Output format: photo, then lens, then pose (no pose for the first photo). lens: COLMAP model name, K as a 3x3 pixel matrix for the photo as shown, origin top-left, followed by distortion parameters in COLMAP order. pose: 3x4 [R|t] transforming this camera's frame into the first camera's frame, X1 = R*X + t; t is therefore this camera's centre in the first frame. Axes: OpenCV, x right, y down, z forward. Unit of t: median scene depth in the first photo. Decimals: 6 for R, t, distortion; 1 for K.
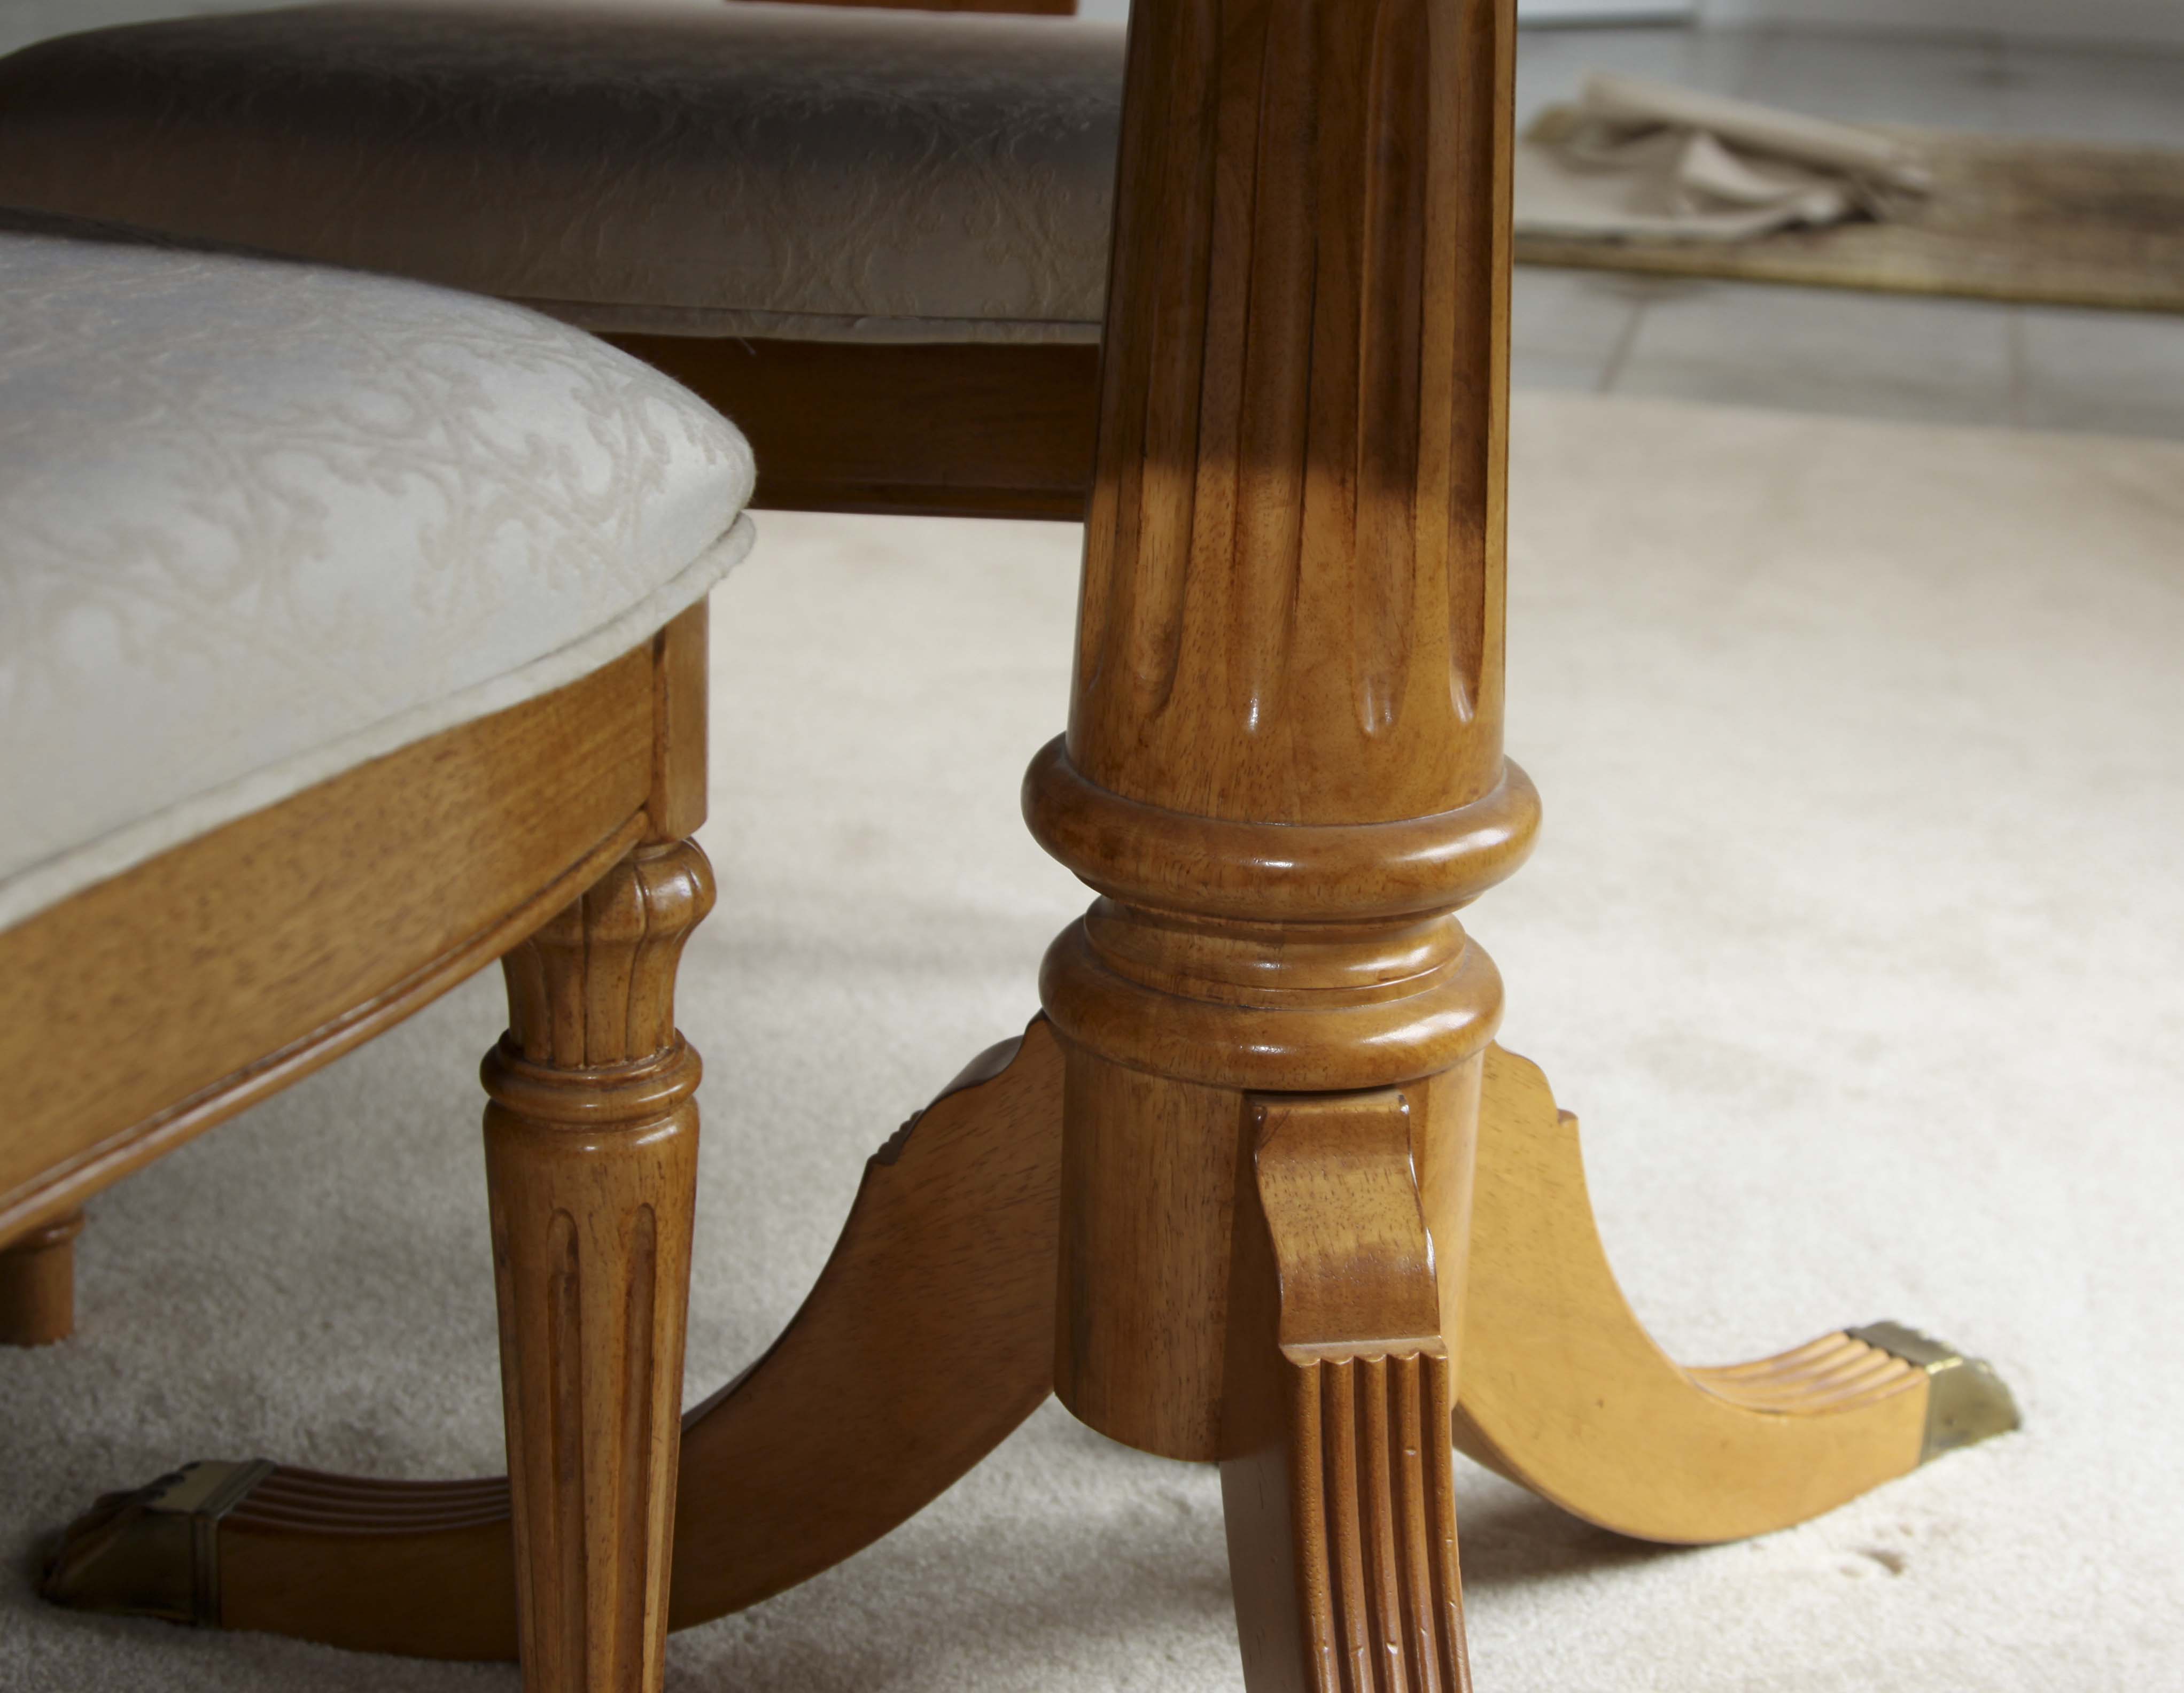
lens RADIAL K [[3166.1, 0, 1093.3], [0, 3166.1, 845.6], [0, 0, 1]] dist [0.000685, 0.000000]
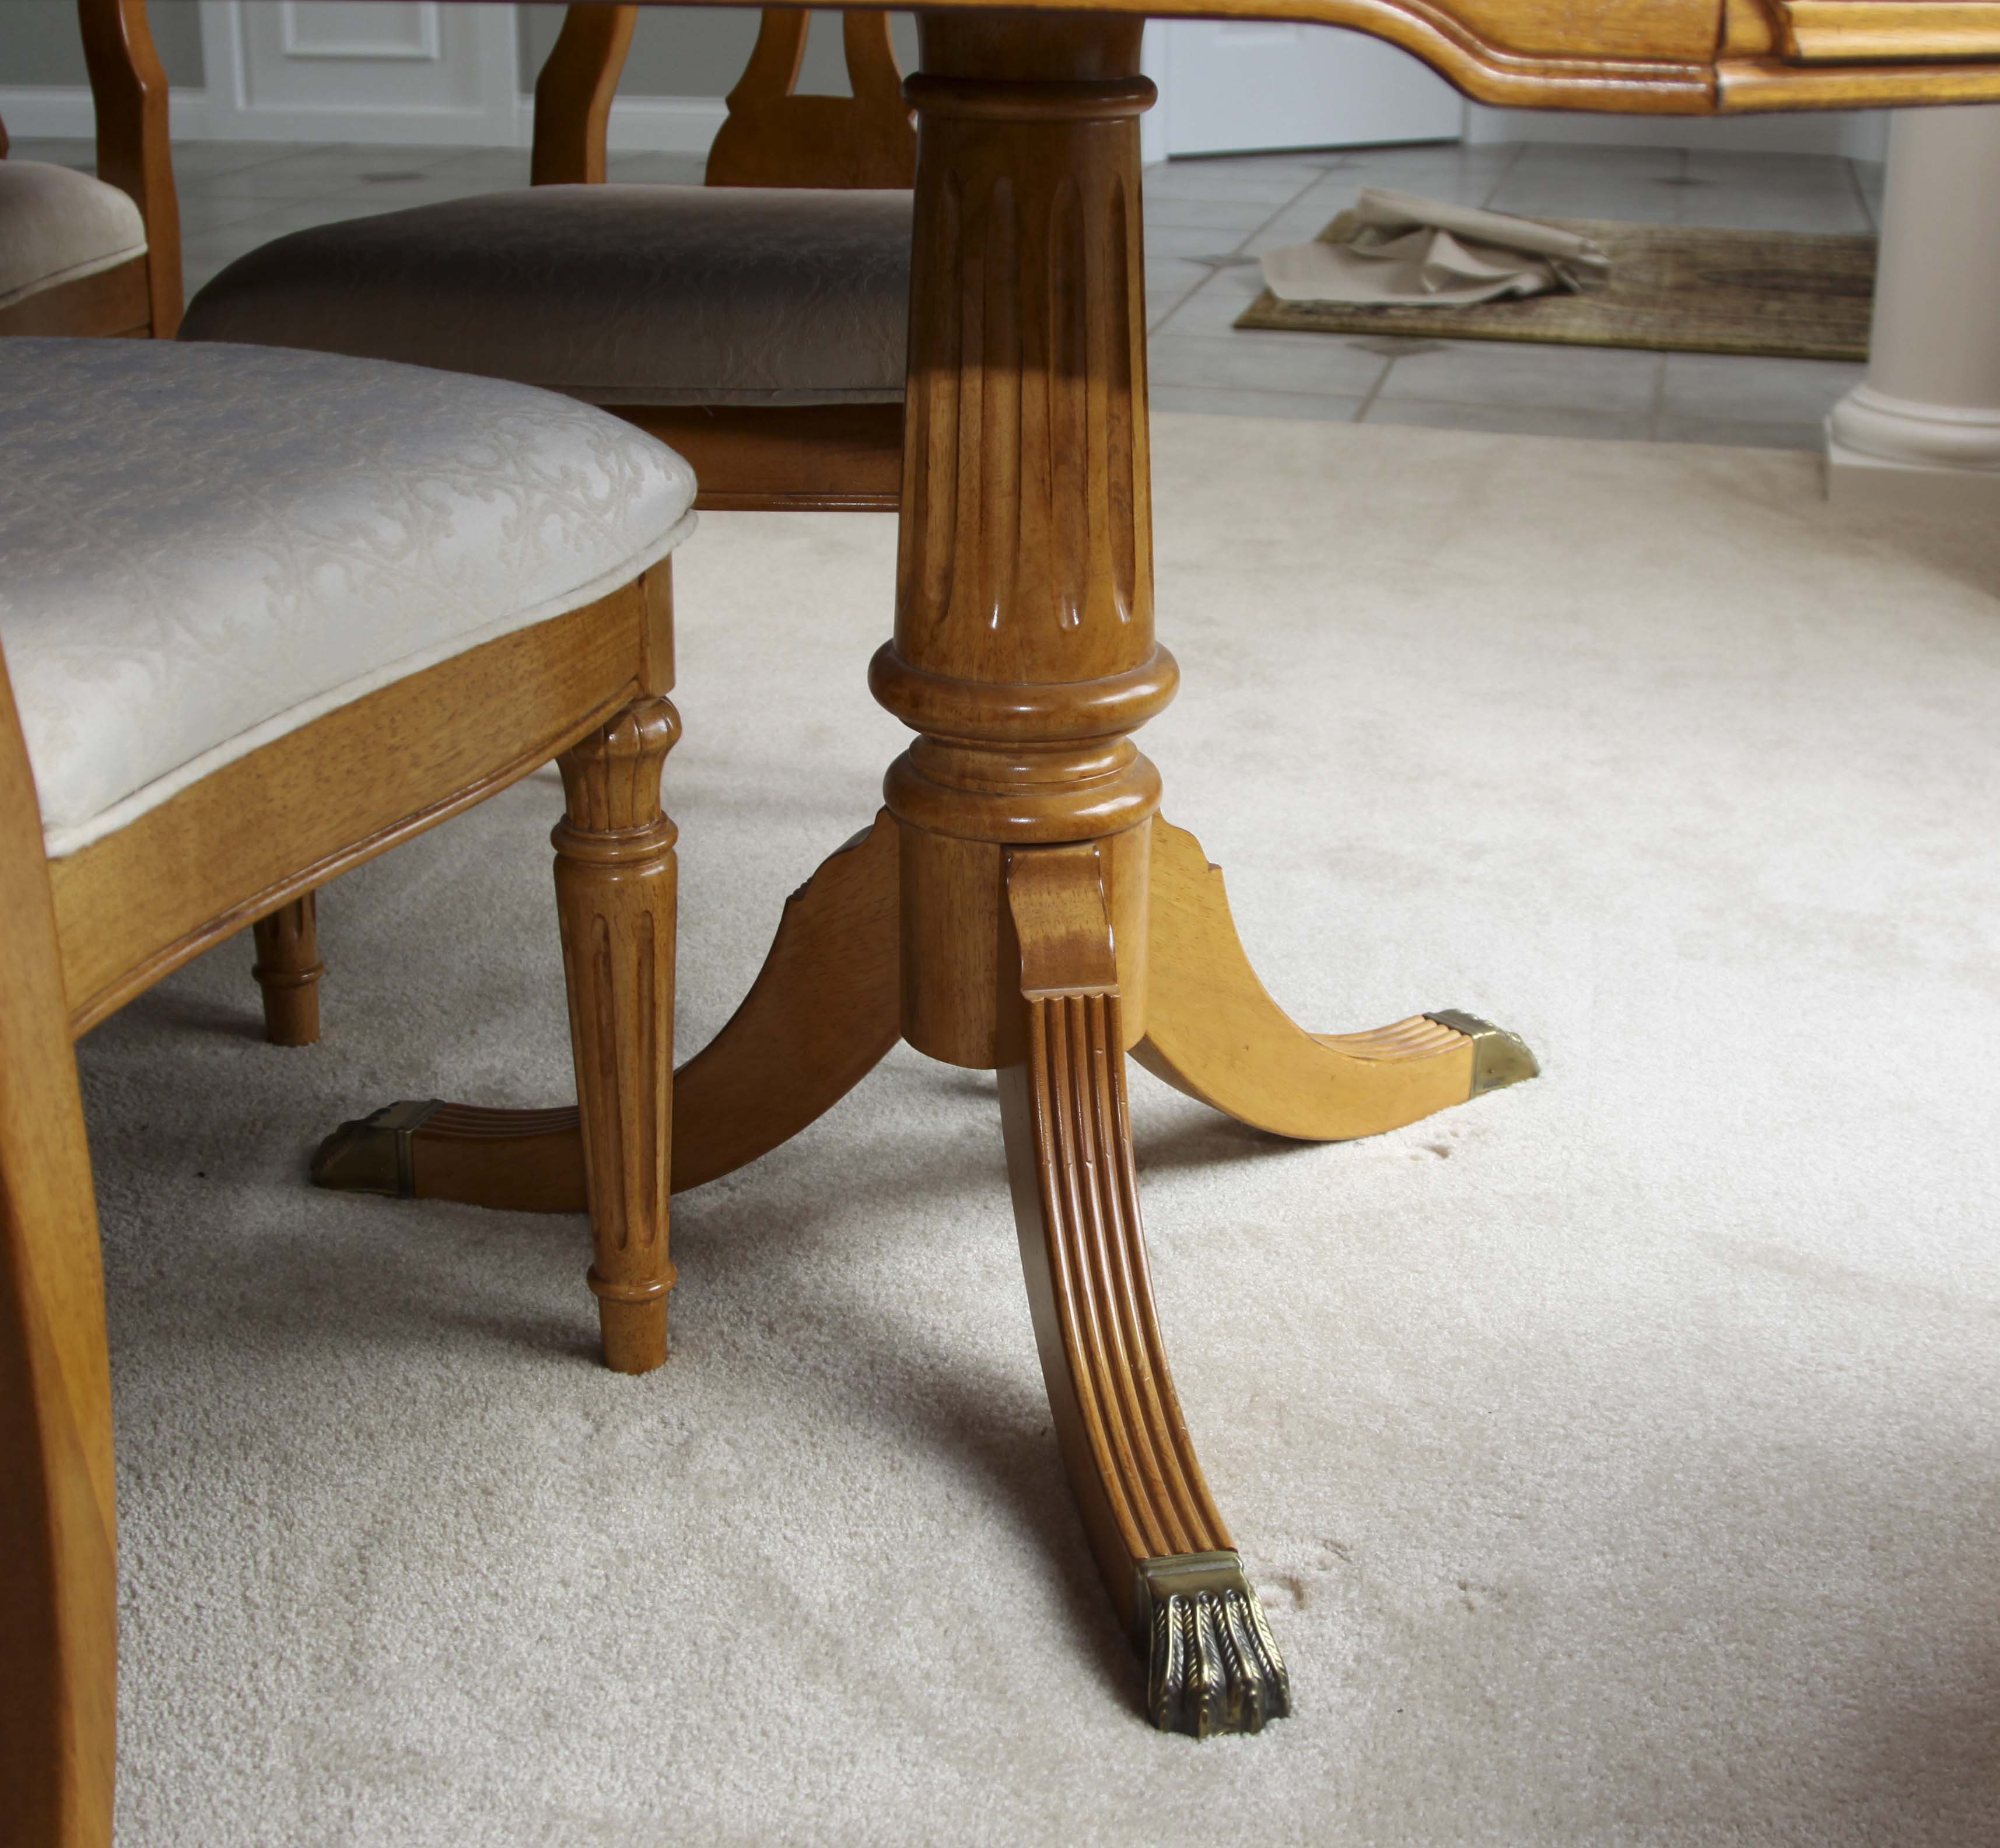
lens RADIAL K [[2637.9, 0, 995.3], [0, 2637.9, 929.1], [0, 0, 1]] dist [-0.095014, 0.000000]
pose [[0.998748, -0.021124, -0.045351, 0.097632], [0.023154, 0.998732, 0.044703, 0.053959], [0.044349, -0.045697, 0.997970, -0.367792]]
